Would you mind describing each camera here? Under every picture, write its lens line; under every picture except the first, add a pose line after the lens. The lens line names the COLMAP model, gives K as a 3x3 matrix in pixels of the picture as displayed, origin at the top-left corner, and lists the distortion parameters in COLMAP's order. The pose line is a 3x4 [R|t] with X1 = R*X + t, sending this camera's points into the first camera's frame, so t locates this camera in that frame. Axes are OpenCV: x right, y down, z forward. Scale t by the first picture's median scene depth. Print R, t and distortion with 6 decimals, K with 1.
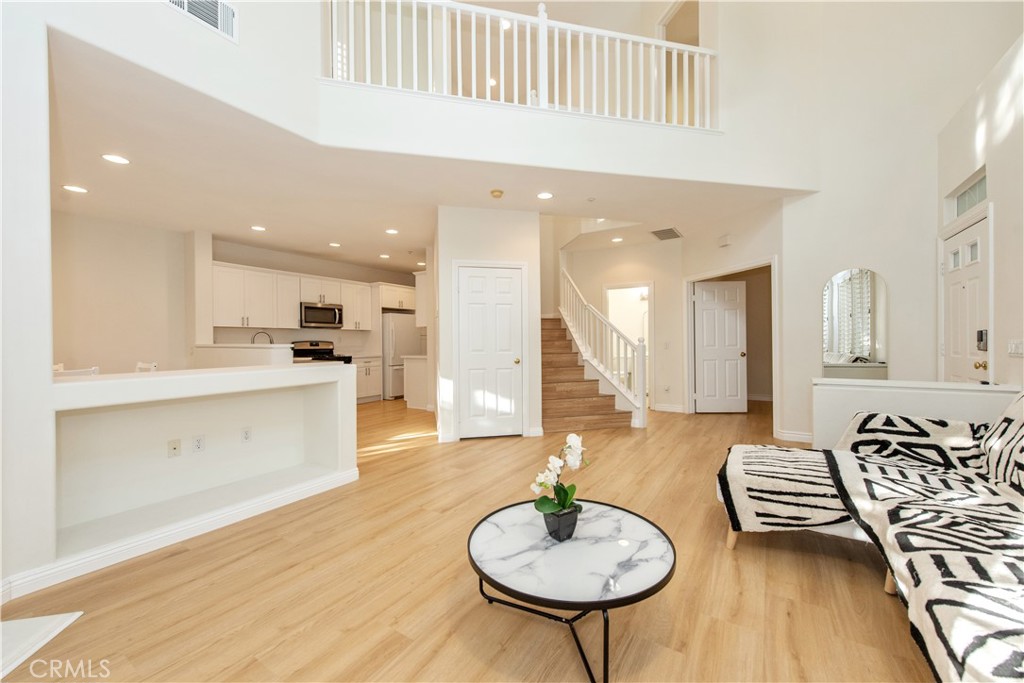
lens RADIAL K [[408.7, 0, 517.8], [0, 408.7, 337.9], [0, 0, 1]] dist [0.009385, -0.001551]
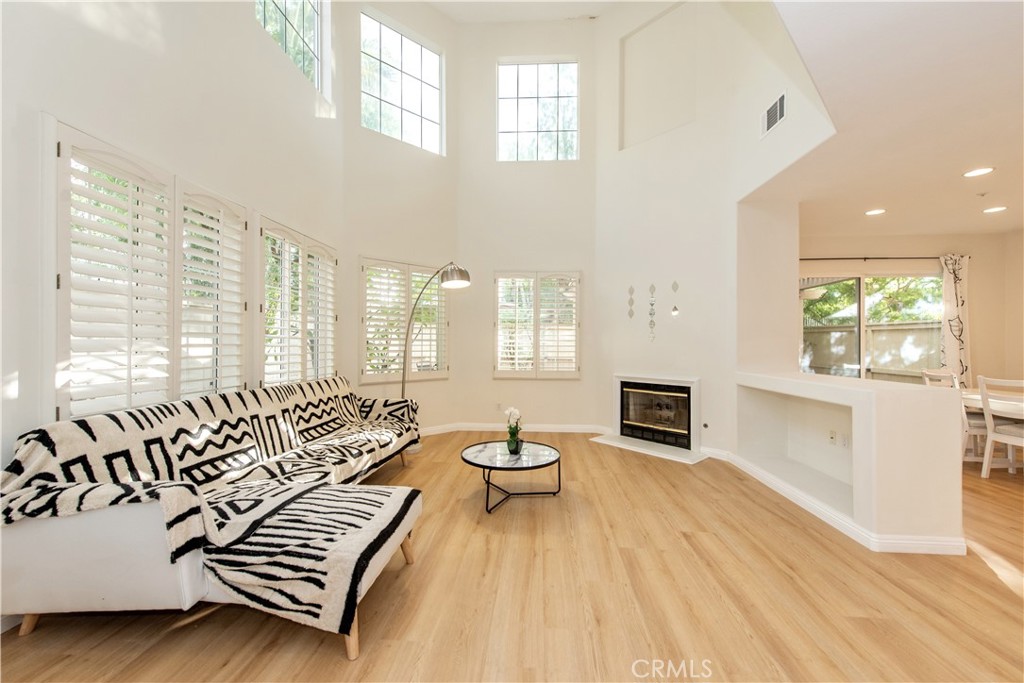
lens RADIAL K [[408.7, 0, 511.7], [0, 408.7, 344.8], [0, 0, 1]] dist [0.009385, -0.001551]
pose [[-0.884192, 0.009639, -0.467024, 0.243830], [0.007562, 0.999951, 0.006320, -0.013189], [0.467062, 0.002056, -0.884222, 0.644623]]
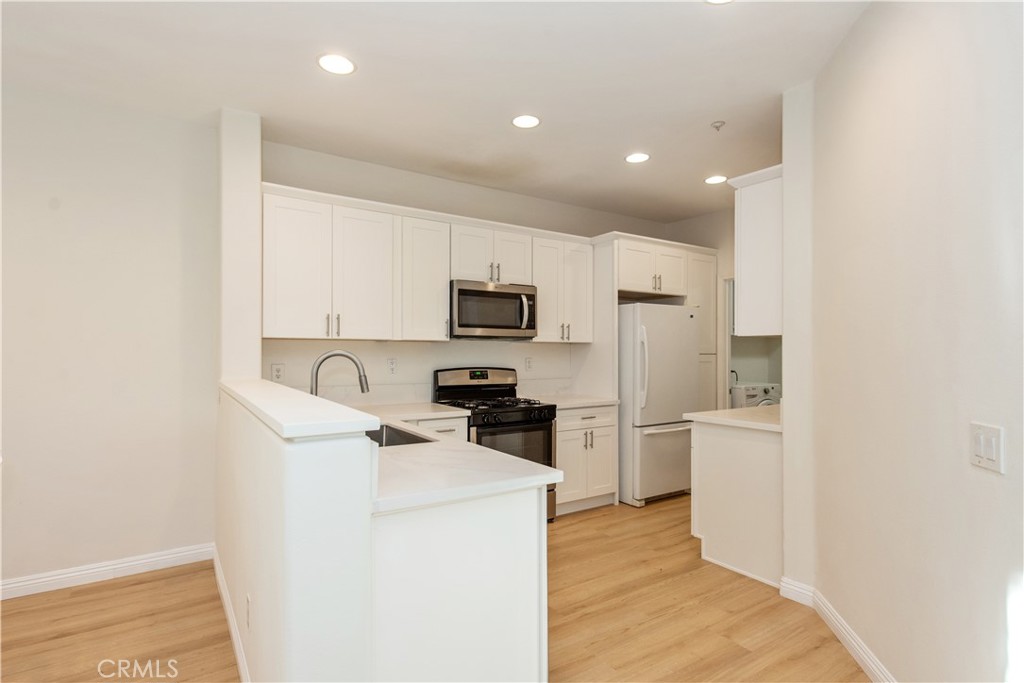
lens RADIAL K [[534.4, 0, 507.8], [0, 534.4, 339.9], [0, 0, 1]] dist [-0.004912, -0.000726]
pose [[0.912562, 0.015505, -0.408643, -0.230371], [-0.013729, 0.999879, 0.007280, -0.027330], [0.408707, -0.001033, 0.912665, 0.482802]]
